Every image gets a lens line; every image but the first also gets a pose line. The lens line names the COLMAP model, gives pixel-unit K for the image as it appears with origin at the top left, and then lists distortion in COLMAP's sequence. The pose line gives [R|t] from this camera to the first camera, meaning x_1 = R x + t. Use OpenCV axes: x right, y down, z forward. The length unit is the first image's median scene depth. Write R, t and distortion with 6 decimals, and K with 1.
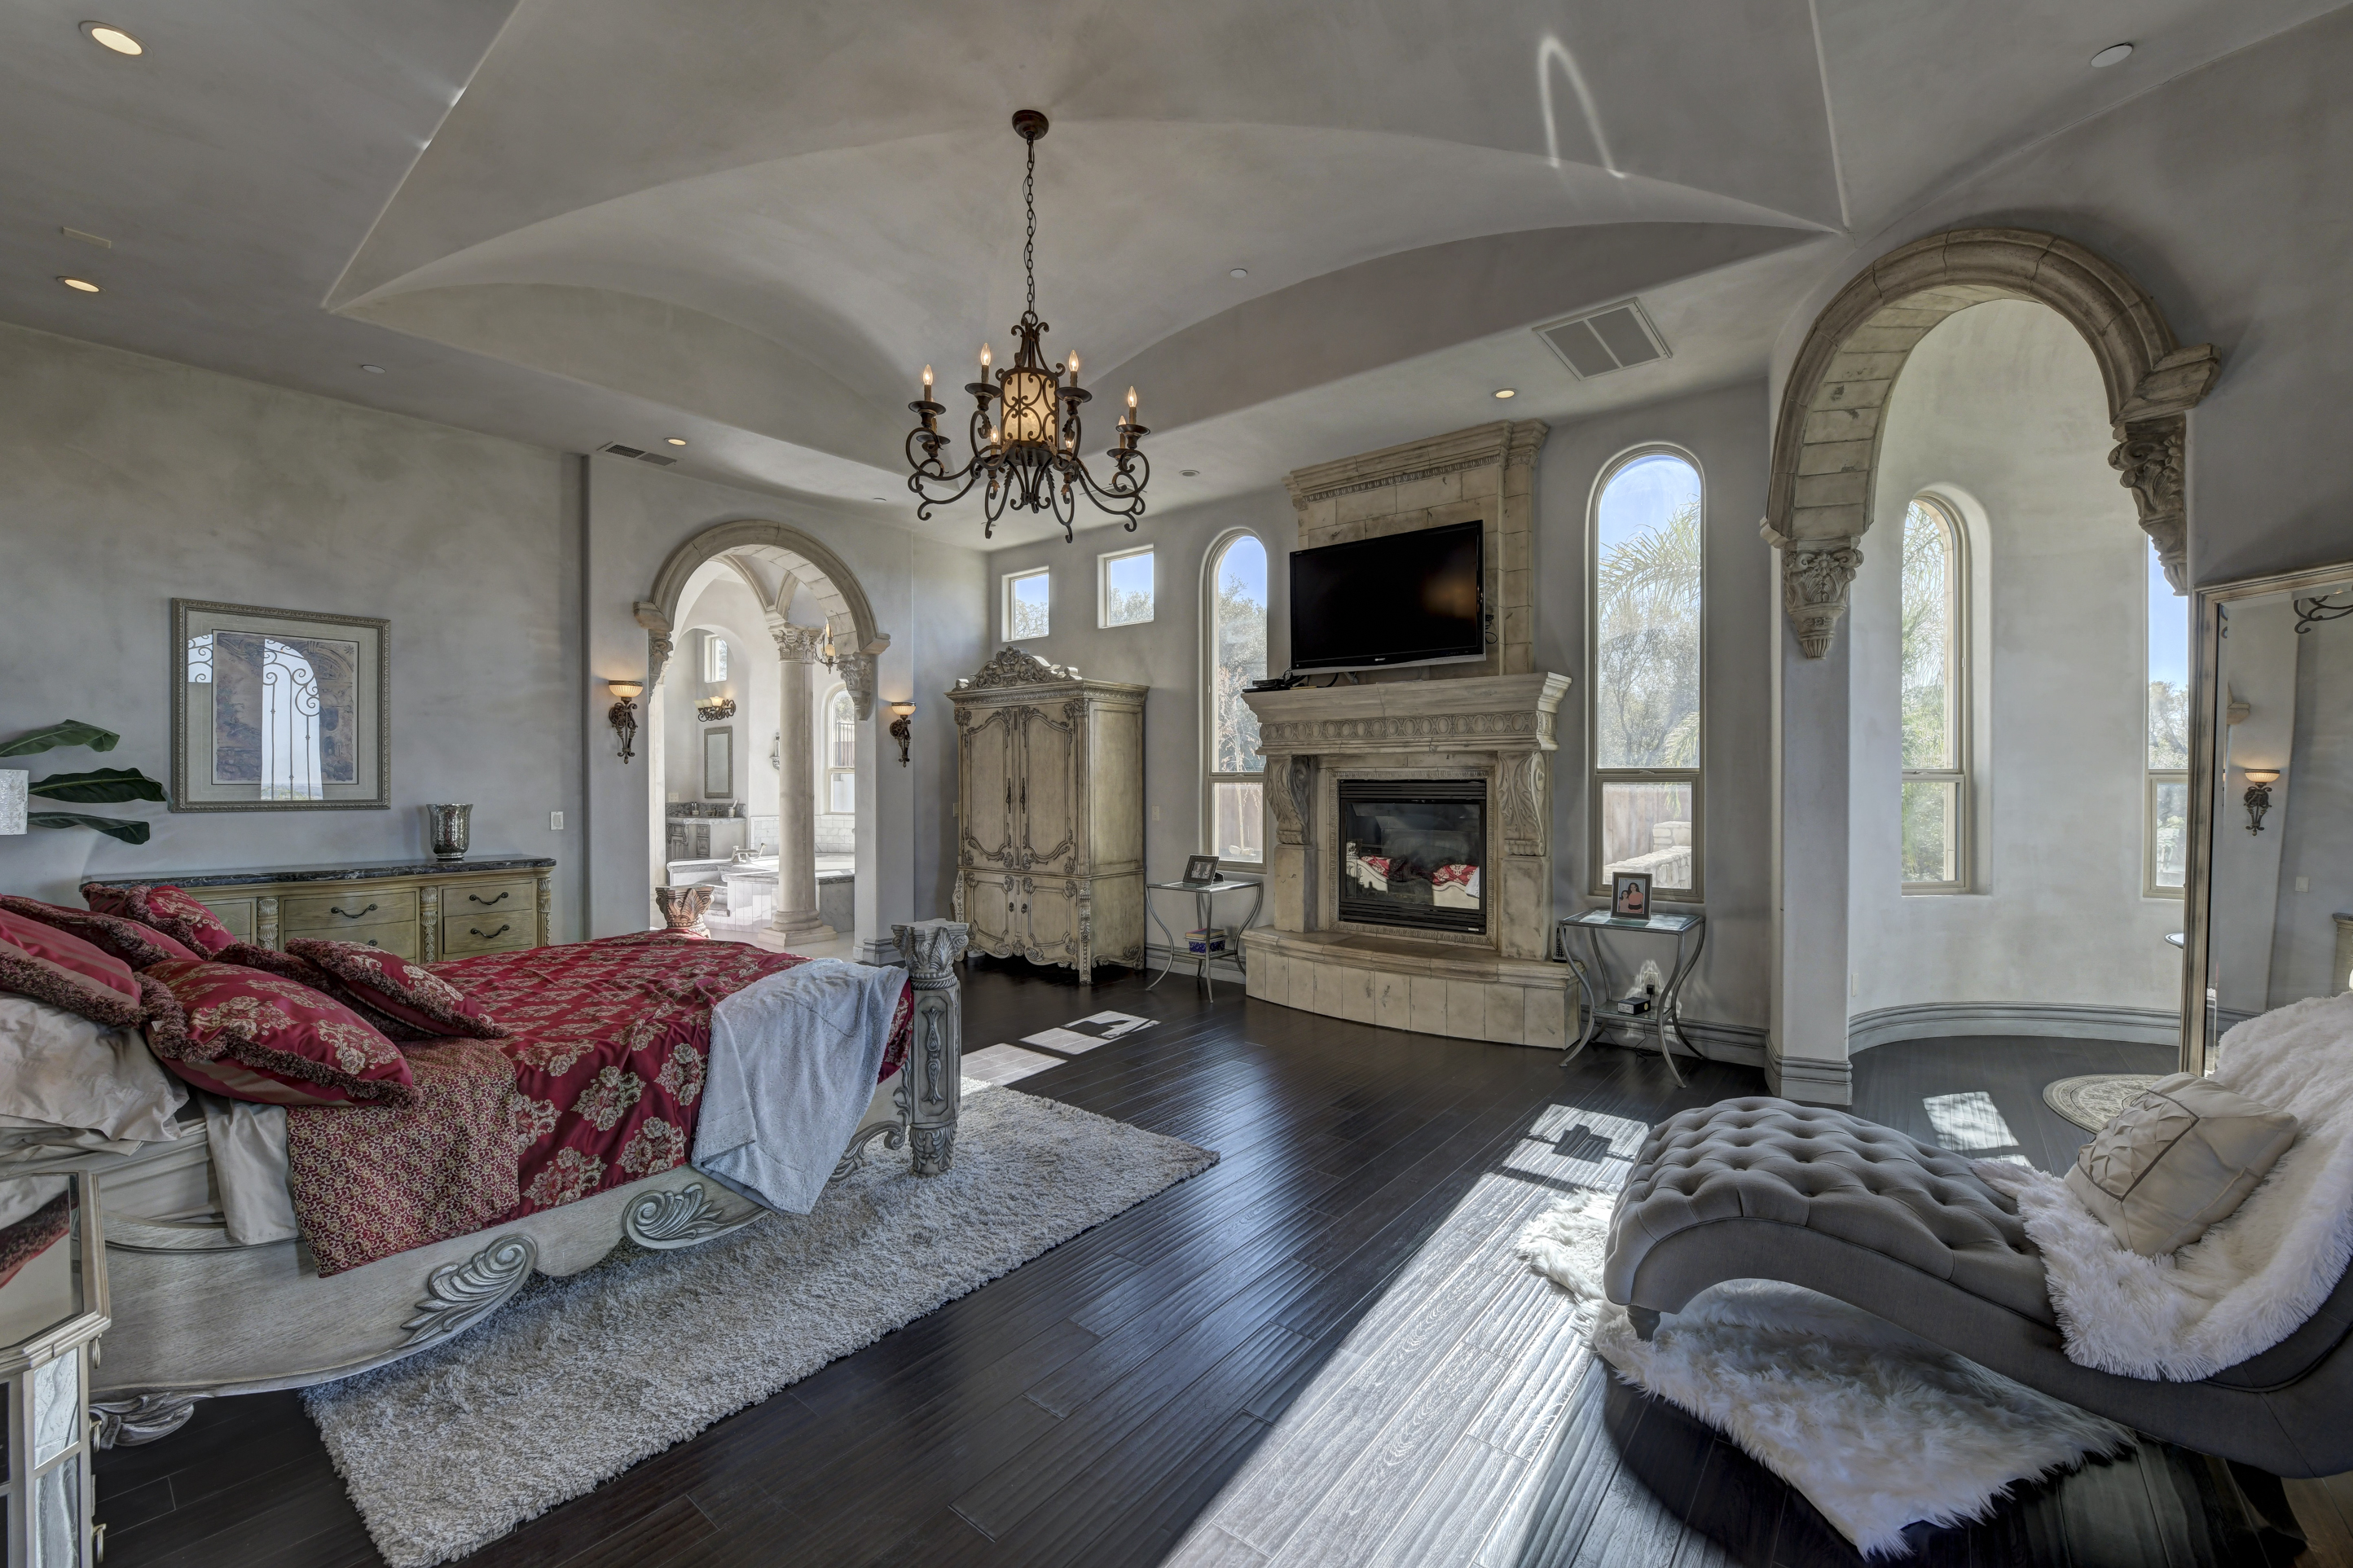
lens RADIAL K [[937.4, 0, 1194.8], [0, 937.4, 783.8], [0, 0, 1]] dist [-0.009827, -0.000227]
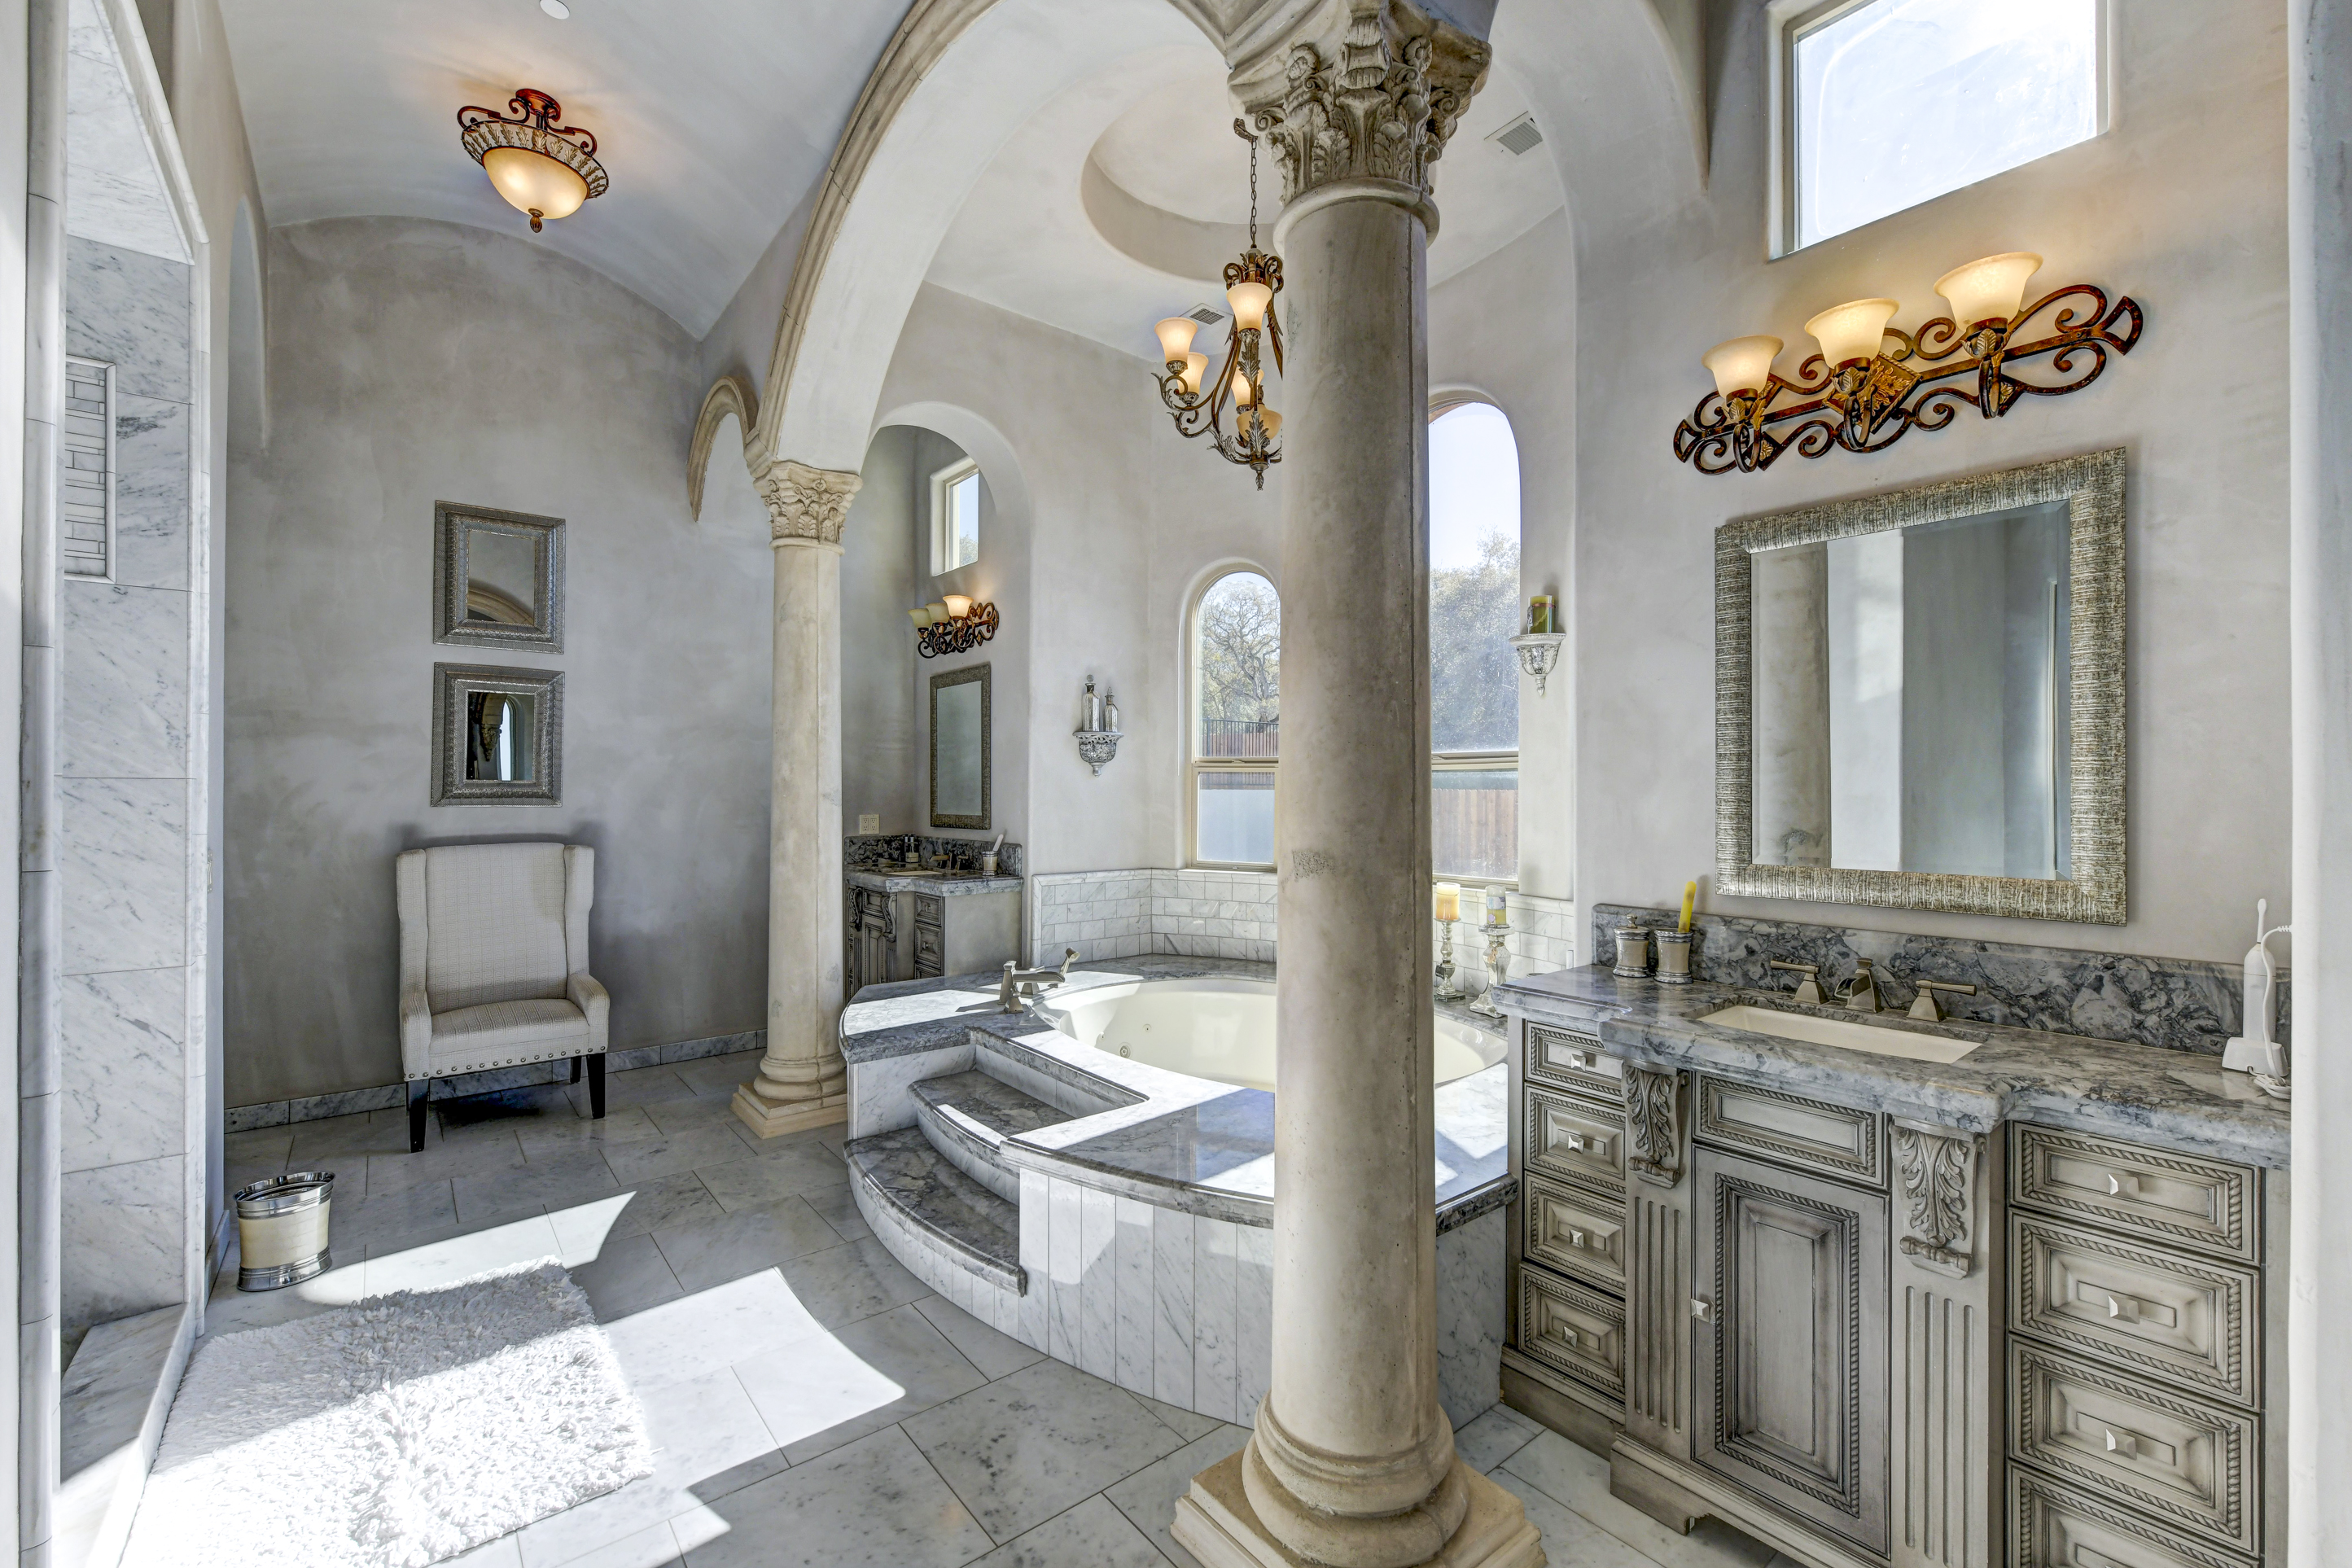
lens RADIAL K [[983.9, 0, 1176.0], [0, 983.9, 784.0], [0, 0, 1]] dist [0.001480, 0.000138]
pose [[0.974071, -0.000021, -0.226243, -0.592265], [-0.001423, 0.999980, -0.006221, -0.005557], [0.226238, 0.006382, 0.974051, 1.108289]]
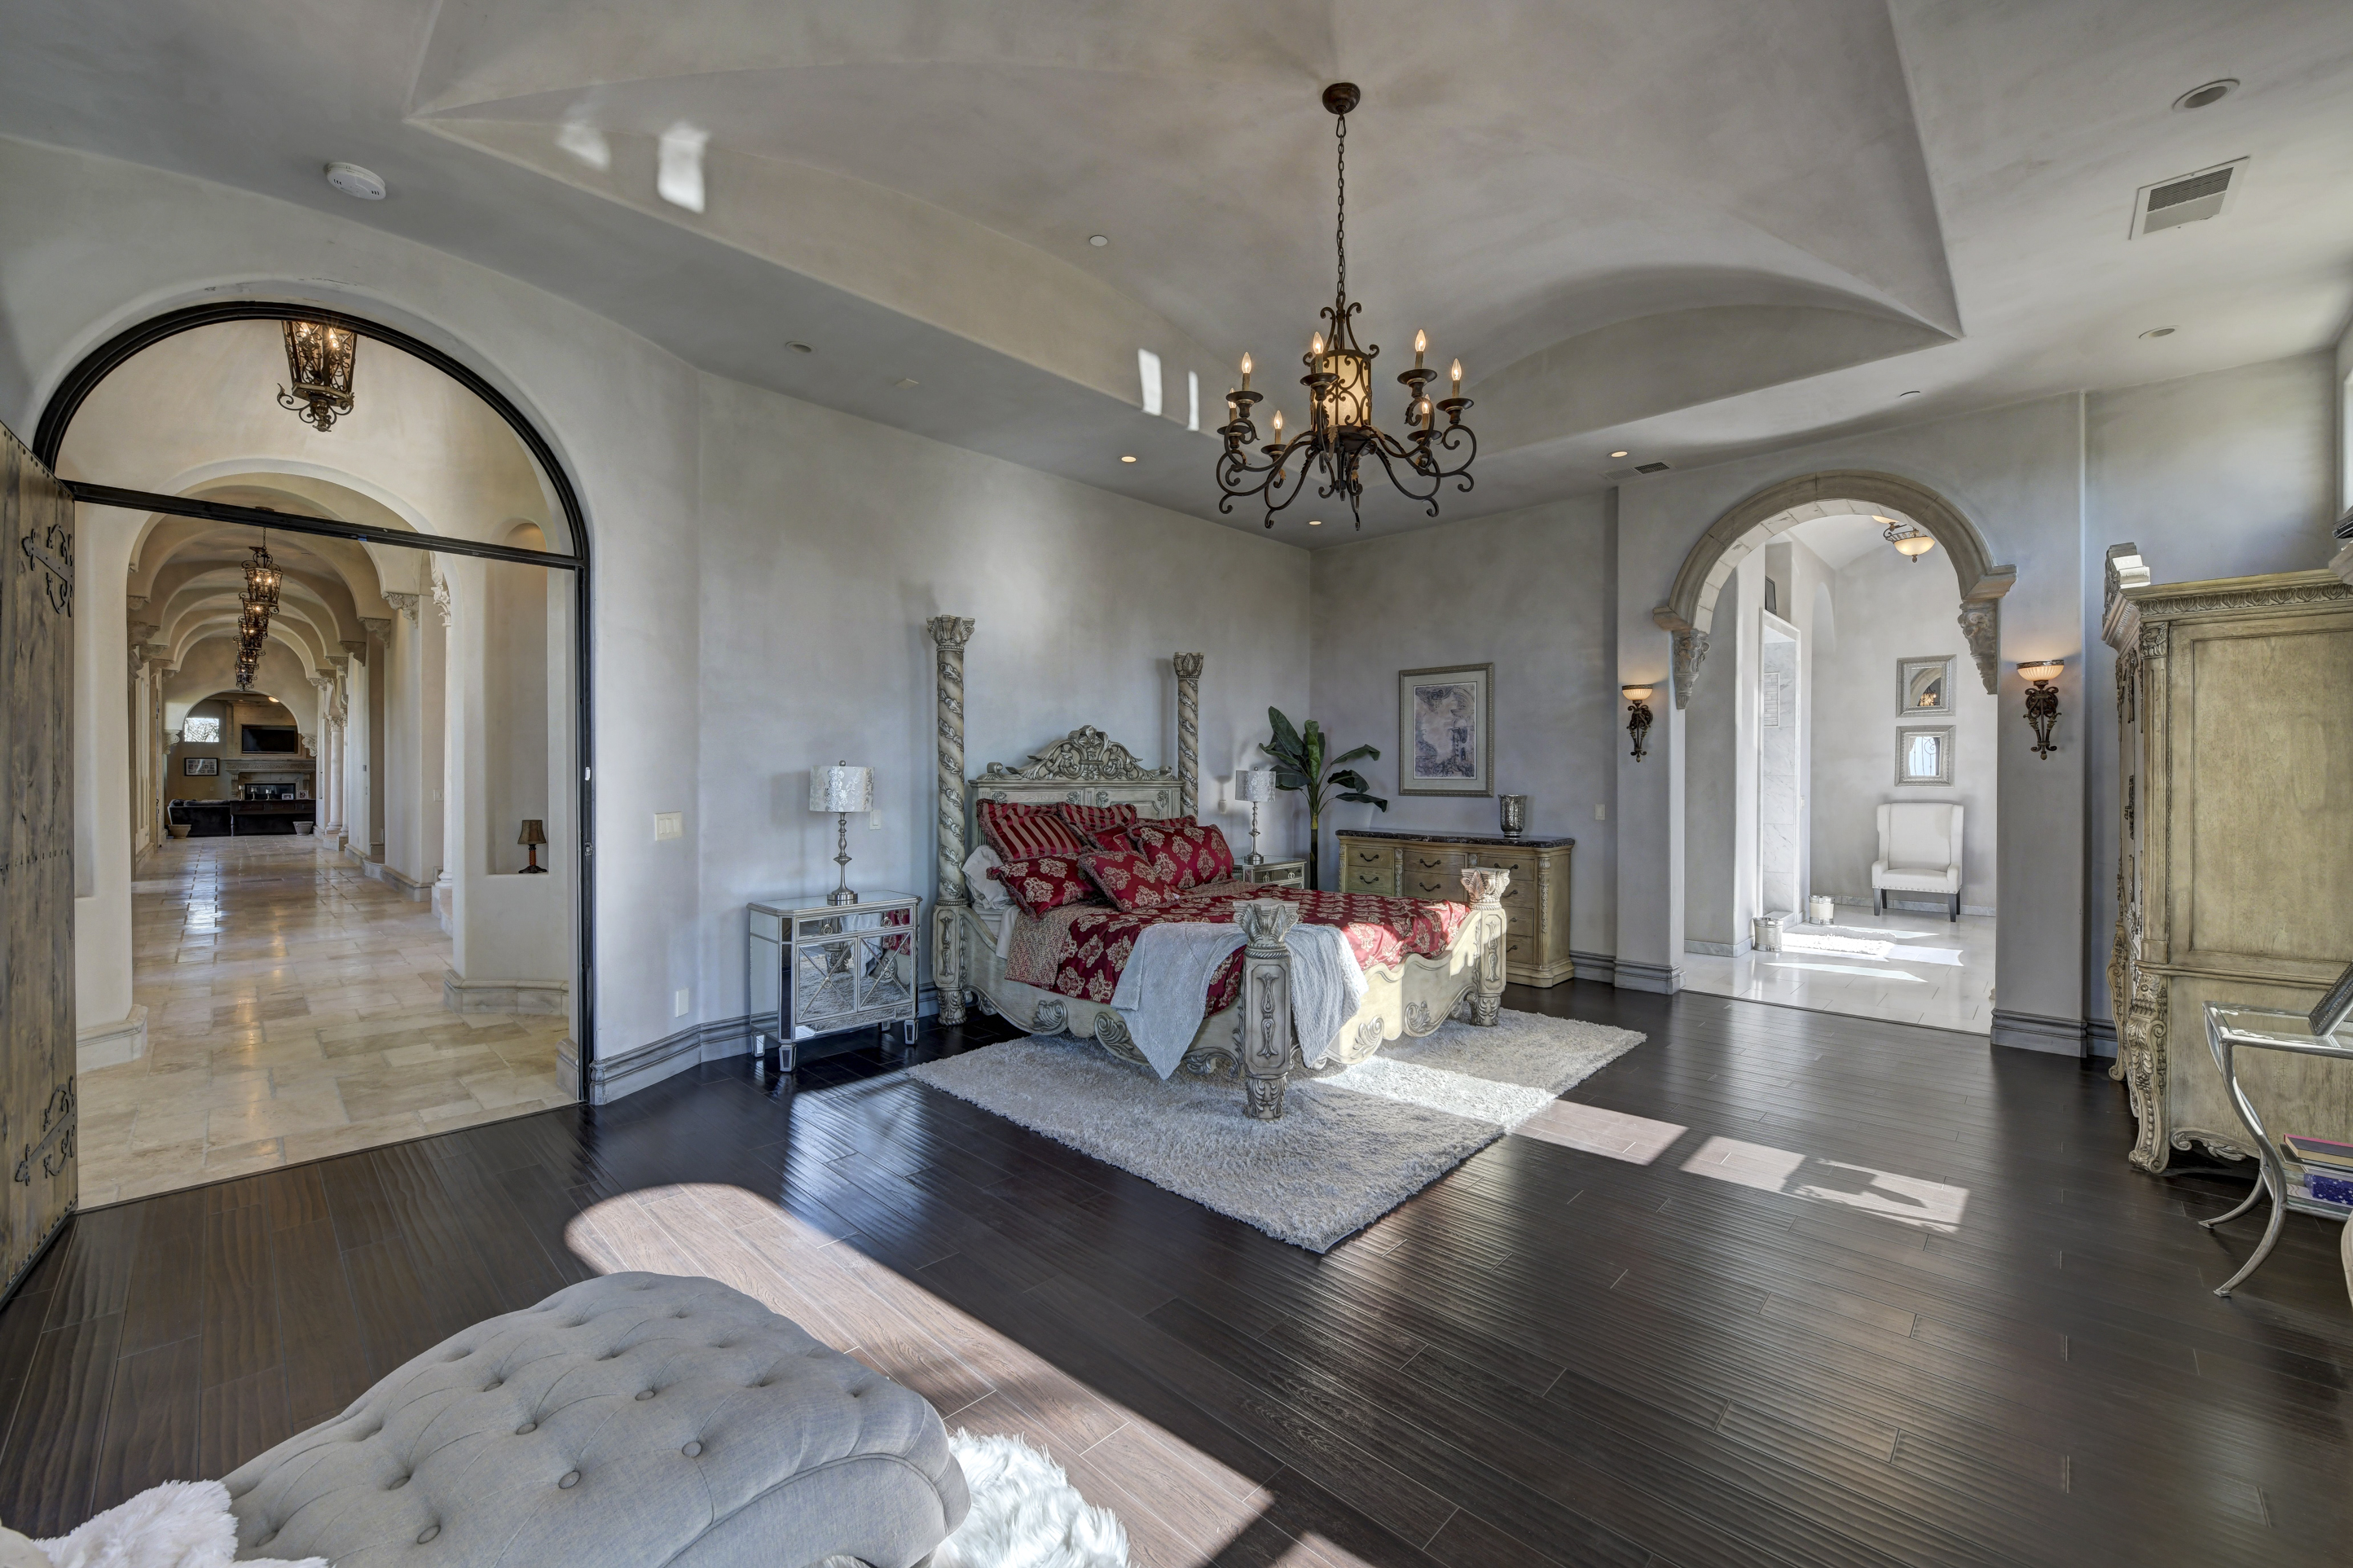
lens RADIAL K [[939.0, 0, 1194.1], [0, 939.0, 778.7], [0, 0, 1]] dist [-0.009321, -0.000234]
pose [[-0.089749, 0.002289, -0.995962, 0.503608], [-0.007235, 0.999969, 0.002950, -0.001988], [0.995938, 0.007471, -0.089730, 0.586591]]
